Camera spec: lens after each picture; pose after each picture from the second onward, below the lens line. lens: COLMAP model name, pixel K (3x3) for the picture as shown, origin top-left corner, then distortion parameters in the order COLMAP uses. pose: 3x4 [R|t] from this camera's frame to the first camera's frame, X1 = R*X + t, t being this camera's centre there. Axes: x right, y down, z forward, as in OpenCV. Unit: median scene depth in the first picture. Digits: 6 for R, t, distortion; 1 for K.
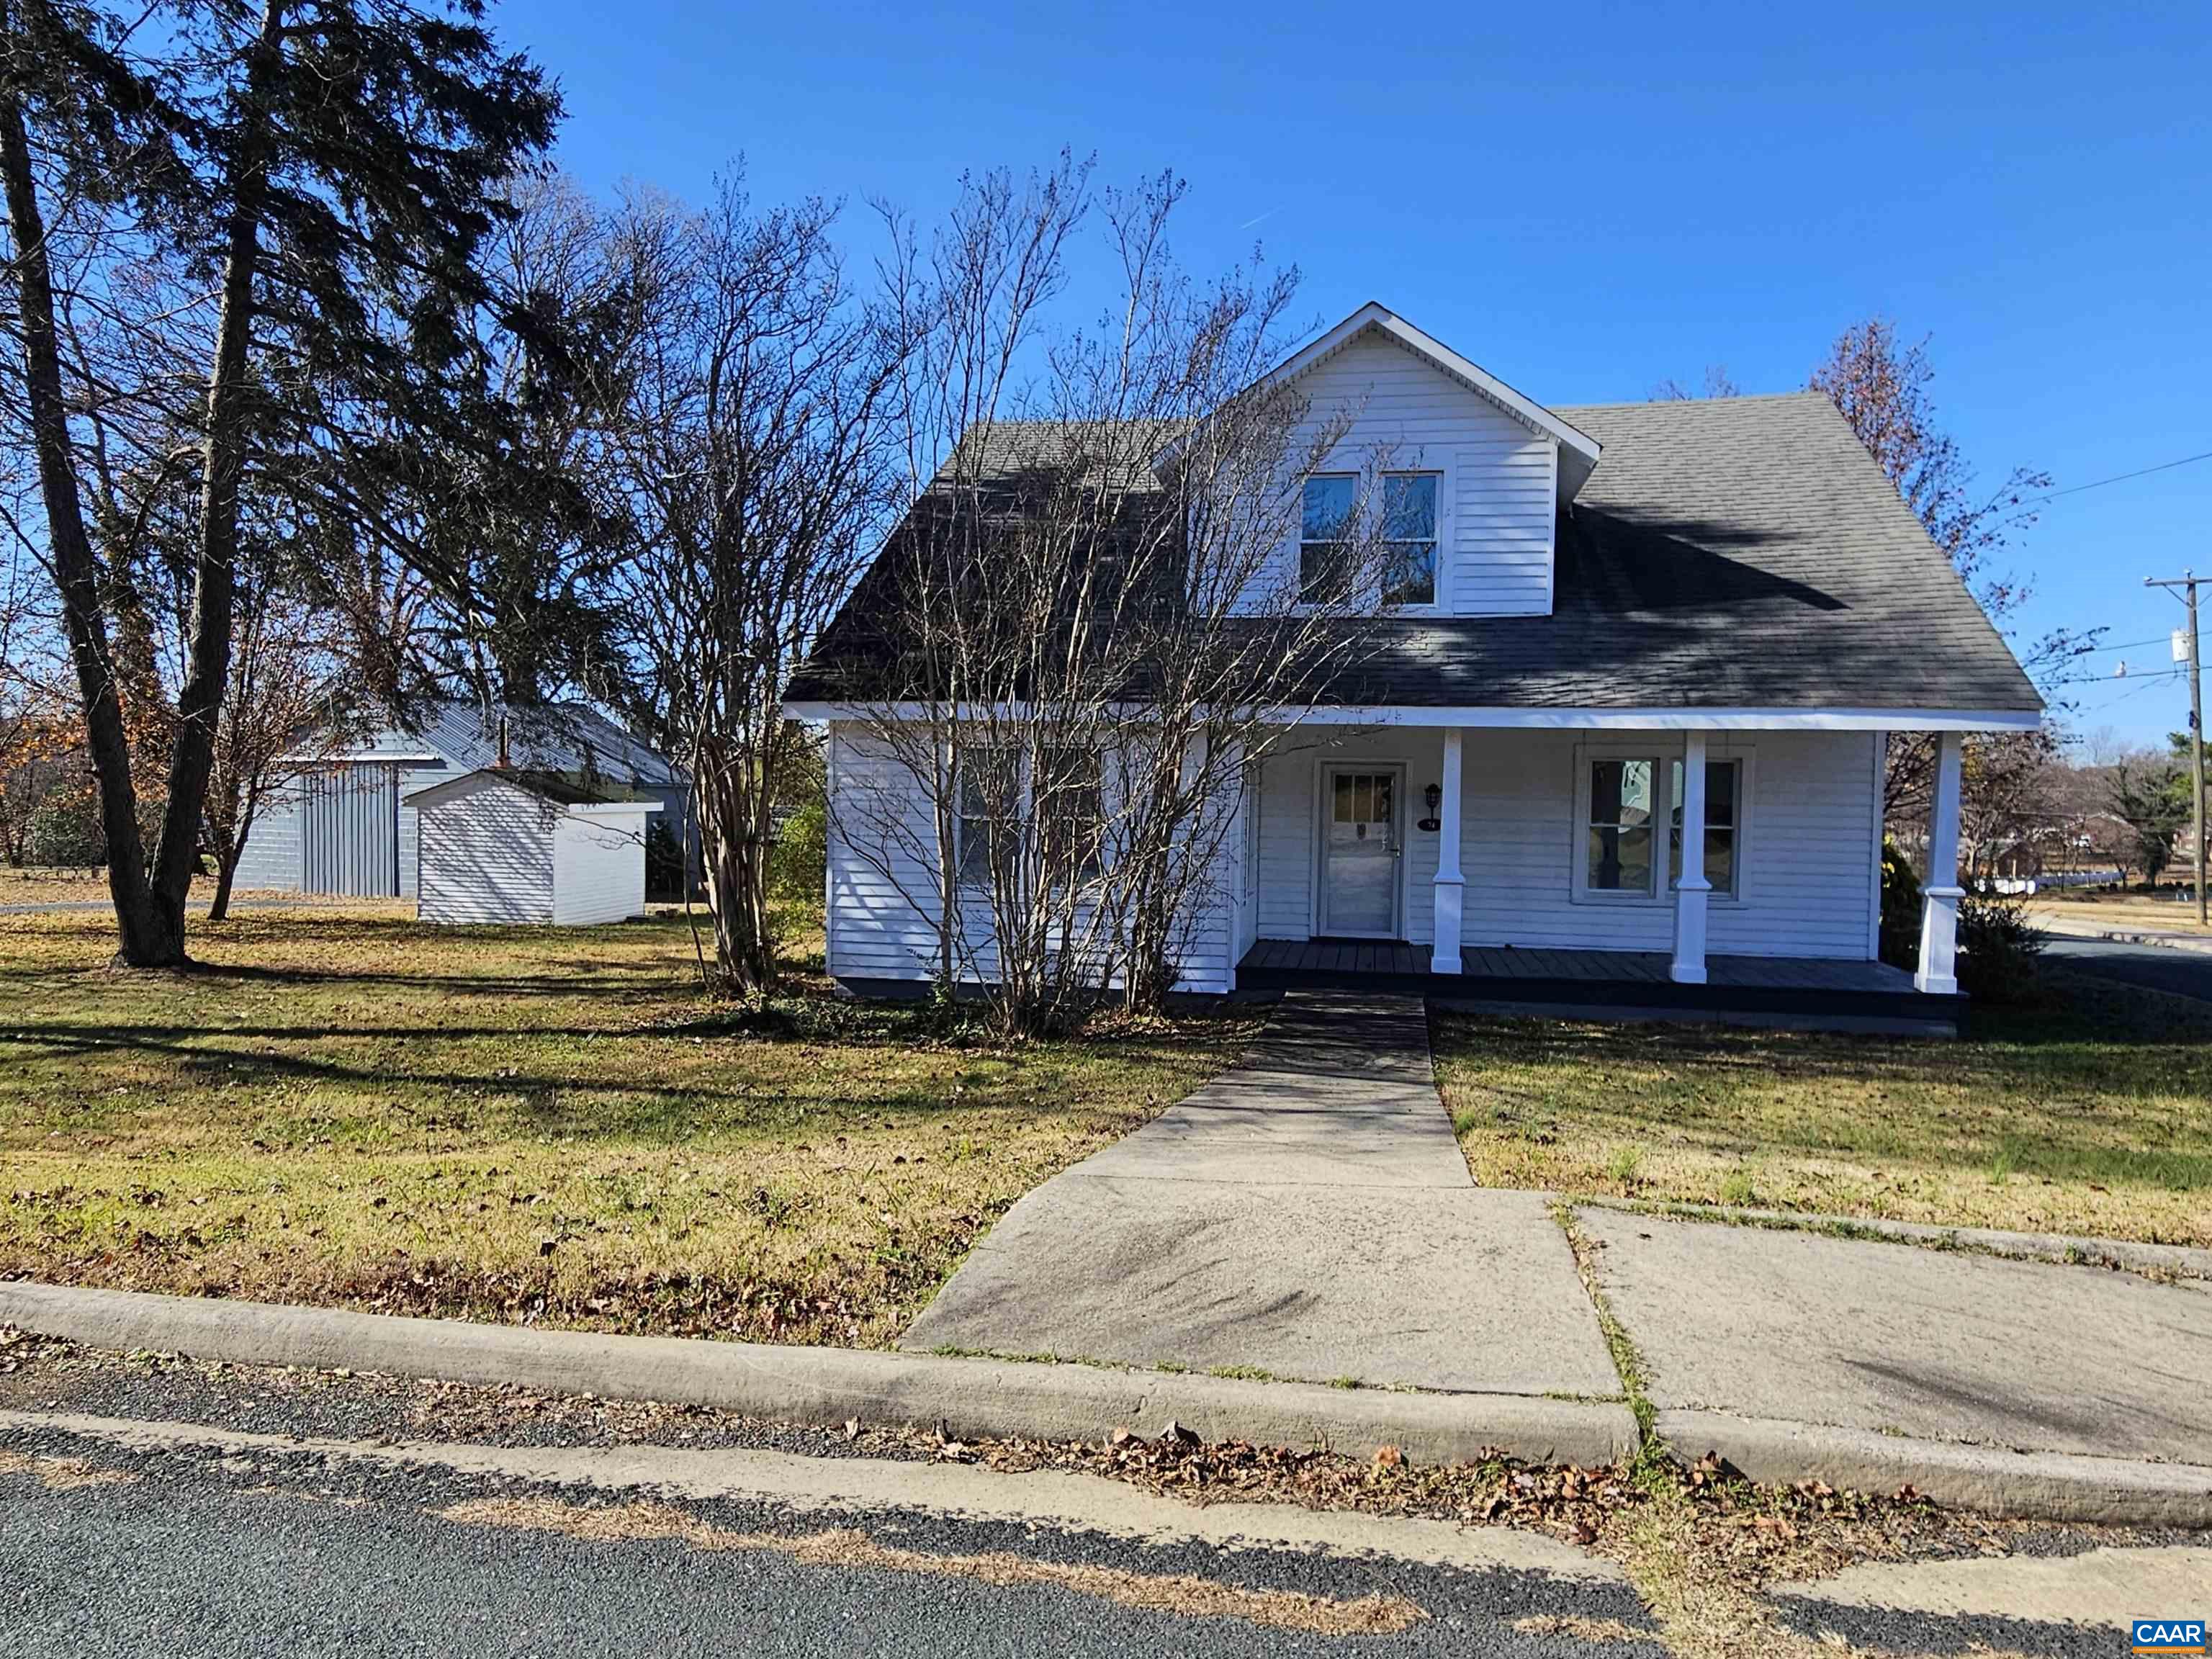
lens RADIAL K [[909.6, 0, 1106.0], [0, 909.6, 829.5], [0, 0, 1]] dist [-0.001543, 0.000556]
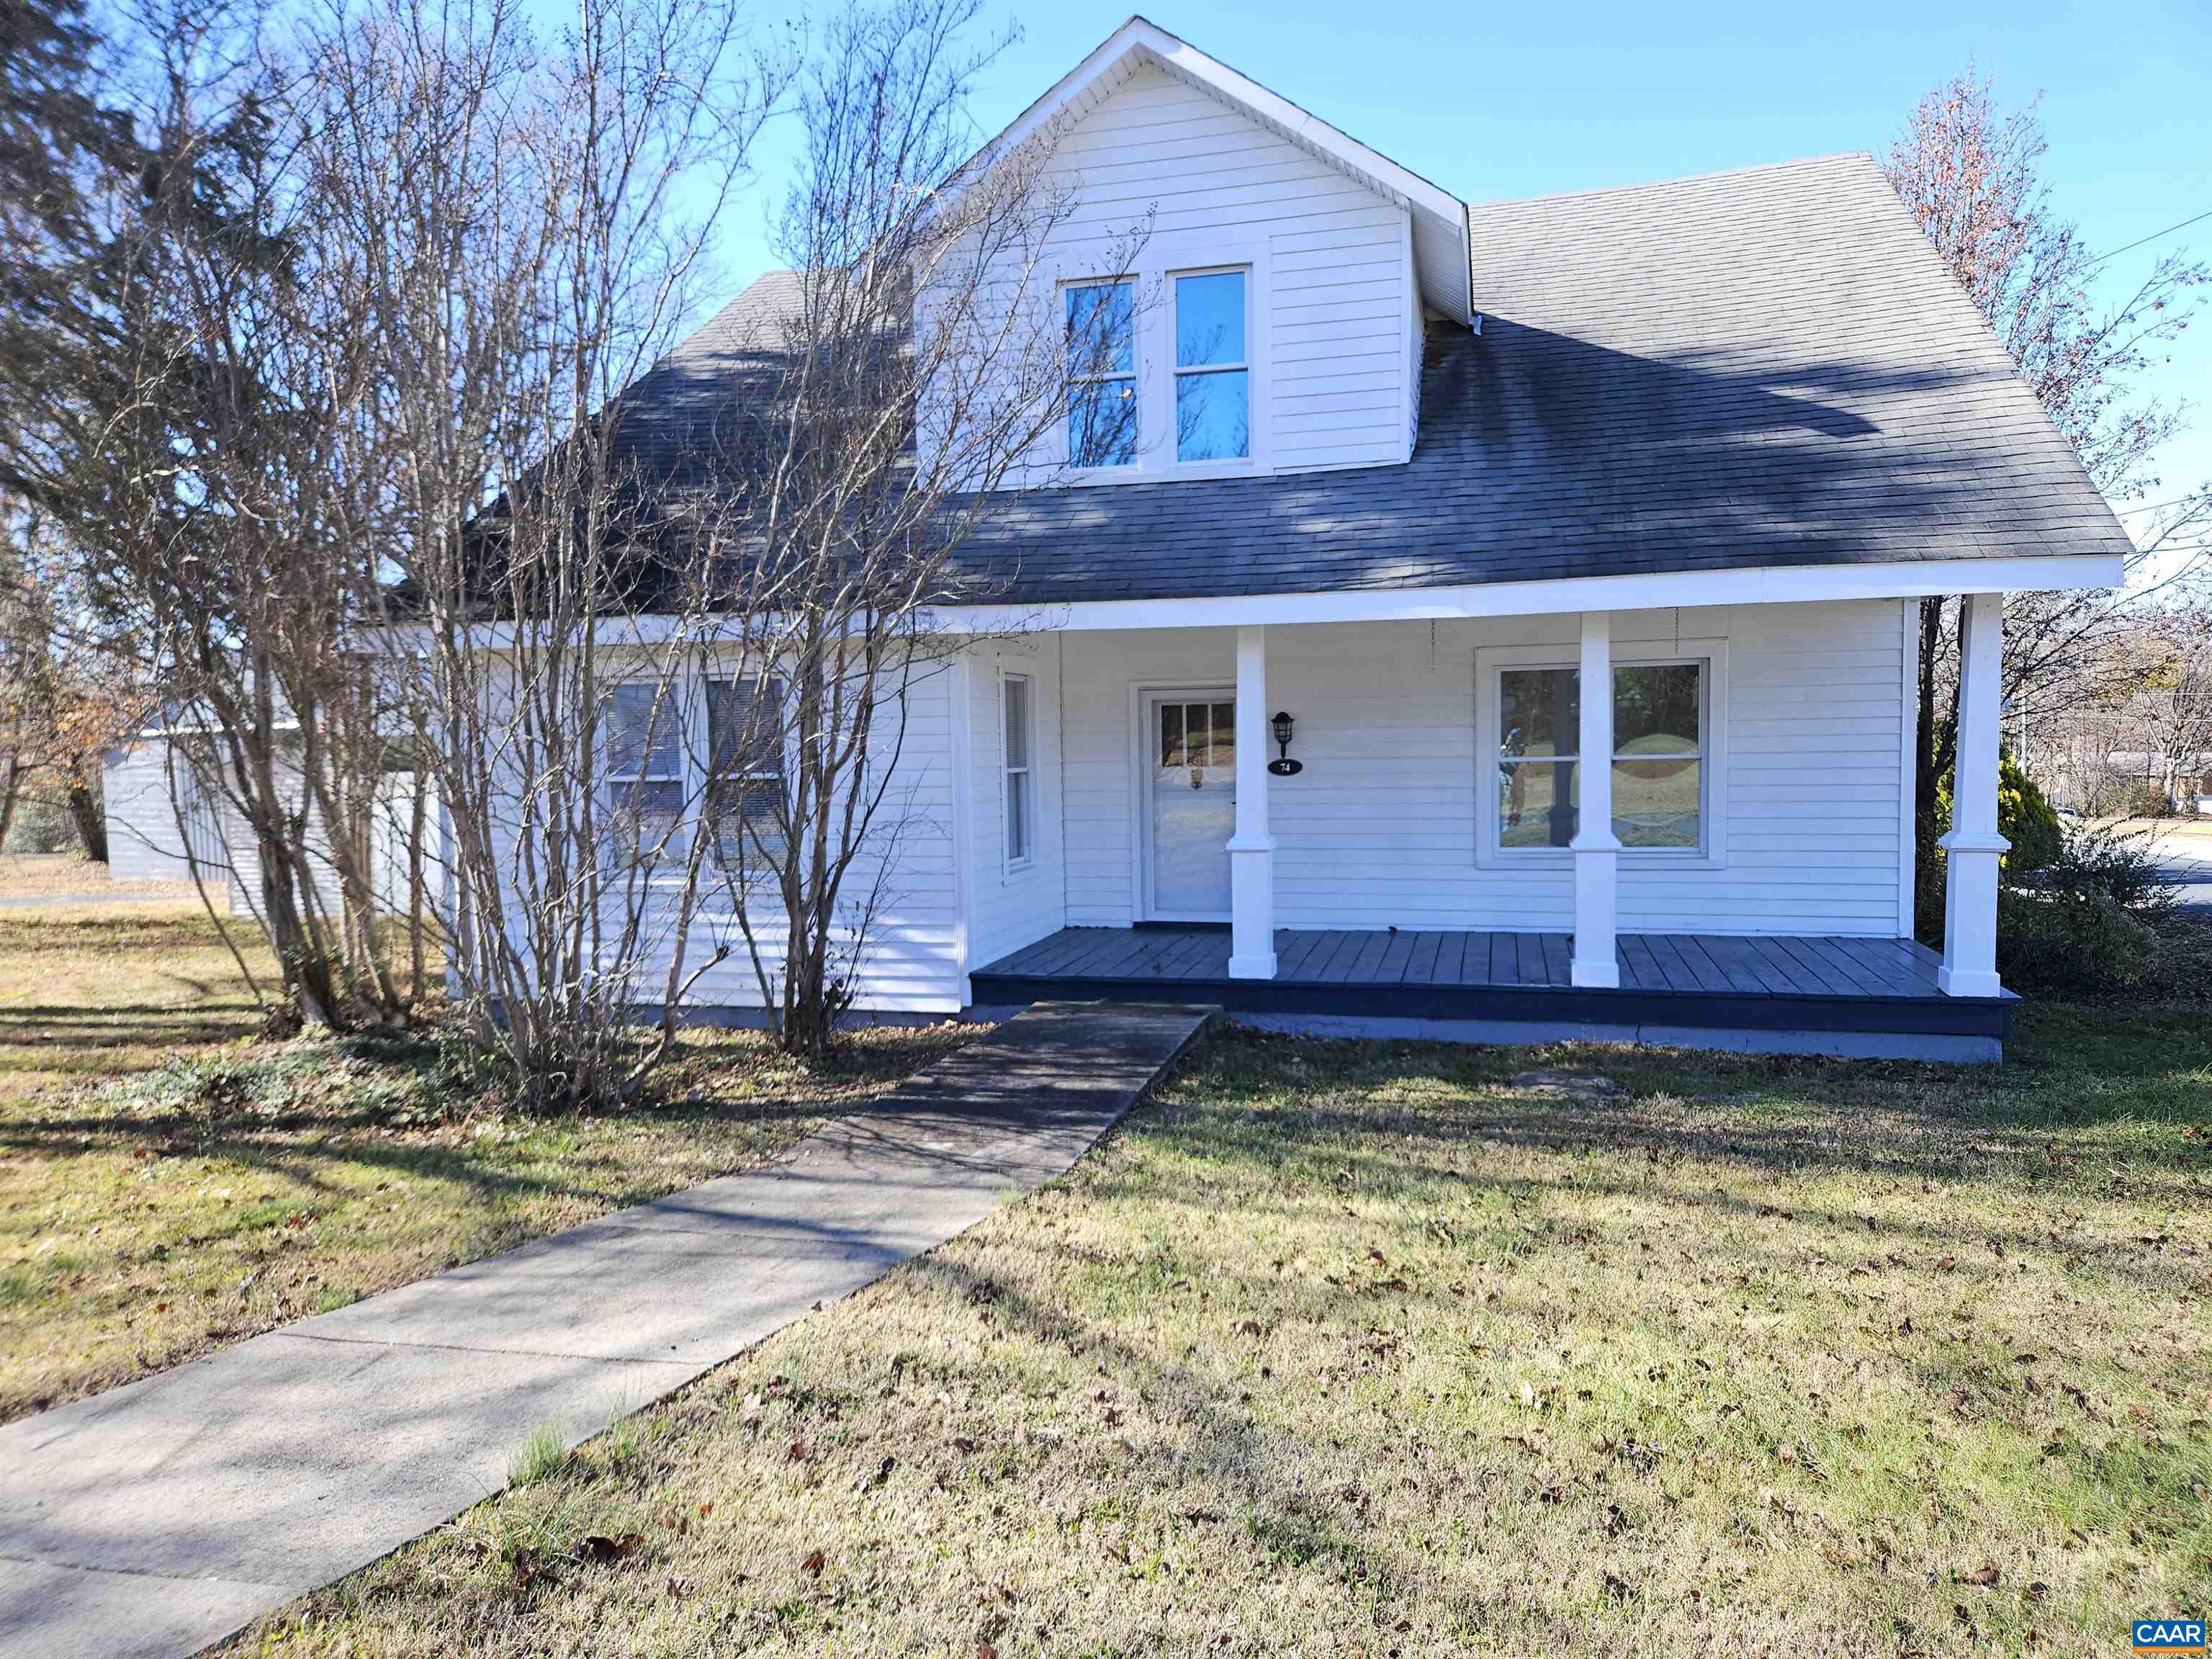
lens RADIAL K [[986.0, 0, 1108.9], [0, 986.0, 815.8], [0, 0, 1]] dist [0.001883, 0.000470]
pose [[0.998187, -0.030877, -0.051659, 0.281617], [0.032829, 0.998763, 0.037357, -0.000068], [0.050442, -0.038986, 0.997966, 0.214668]]
